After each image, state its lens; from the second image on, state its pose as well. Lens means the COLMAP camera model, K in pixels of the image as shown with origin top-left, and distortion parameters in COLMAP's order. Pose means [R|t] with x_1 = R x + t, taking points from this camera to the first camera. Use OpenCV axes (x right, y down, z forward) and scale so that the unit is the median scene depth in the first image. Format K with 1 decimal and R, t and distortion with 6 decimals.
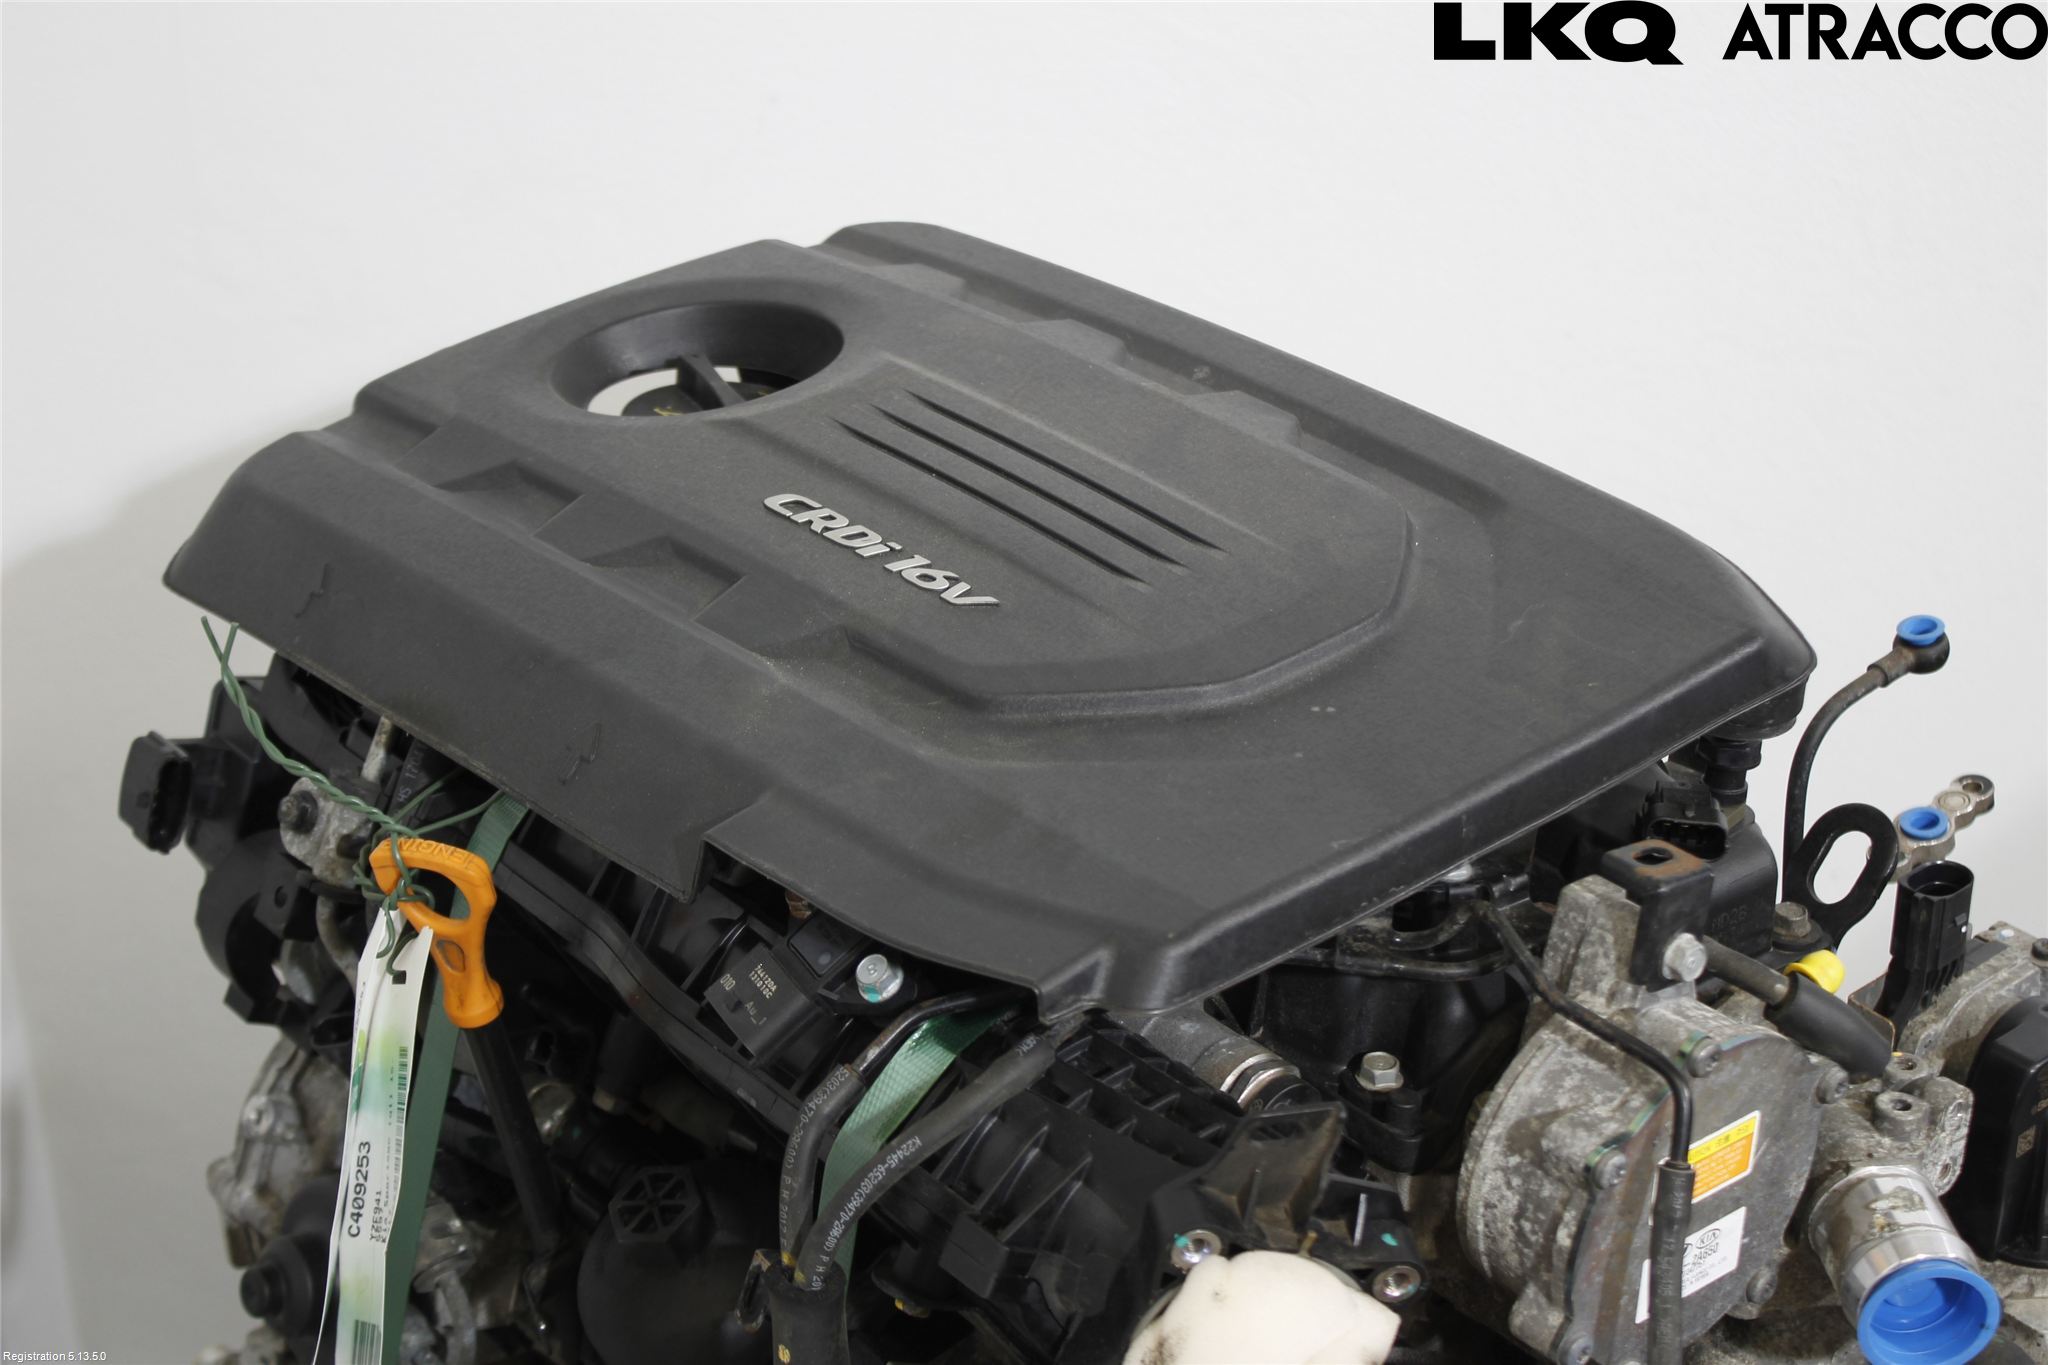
lens RADIAL K [[3562.5, 0, 1024.5], [0, 3562.5, 682.1], [0, 0, 1]] dist [-0.031189, 0.000000]
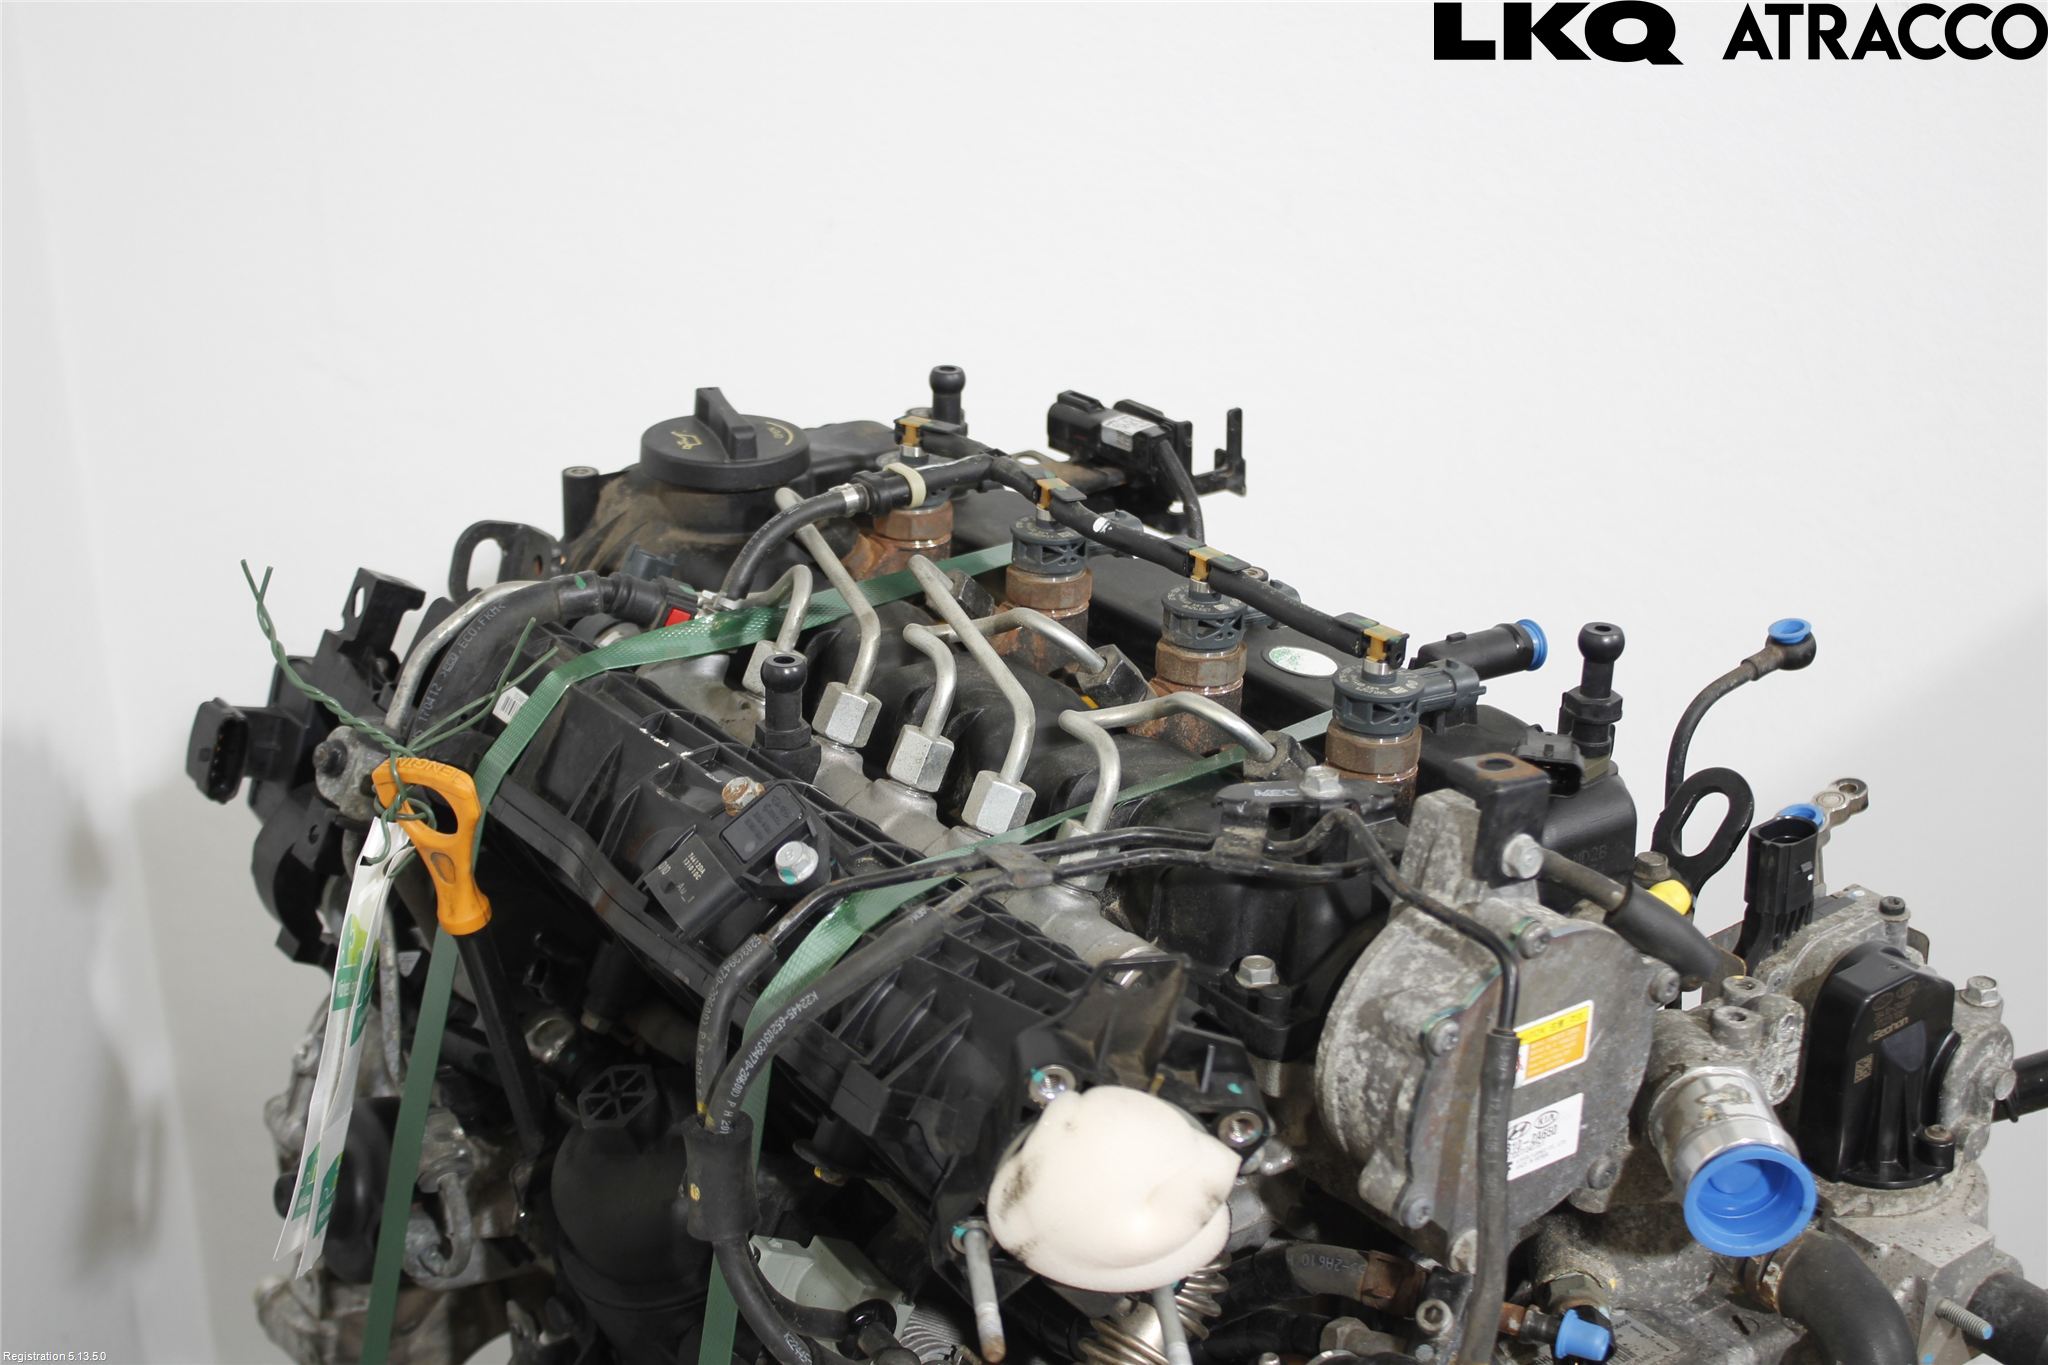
lens RADIAL K [[3141.8, 0, 1024.4], [0, 3141.8, 682.2], [0, 0, 1]] dist [-0.063493, 0.000000]
pose [[0.998424, 0.016803, -0.053552, 0.078897], [-0.020955, 0.996737, -0.077948, 0.097848], [0.052068, 0.078948, 0.995518, 0.021215]]
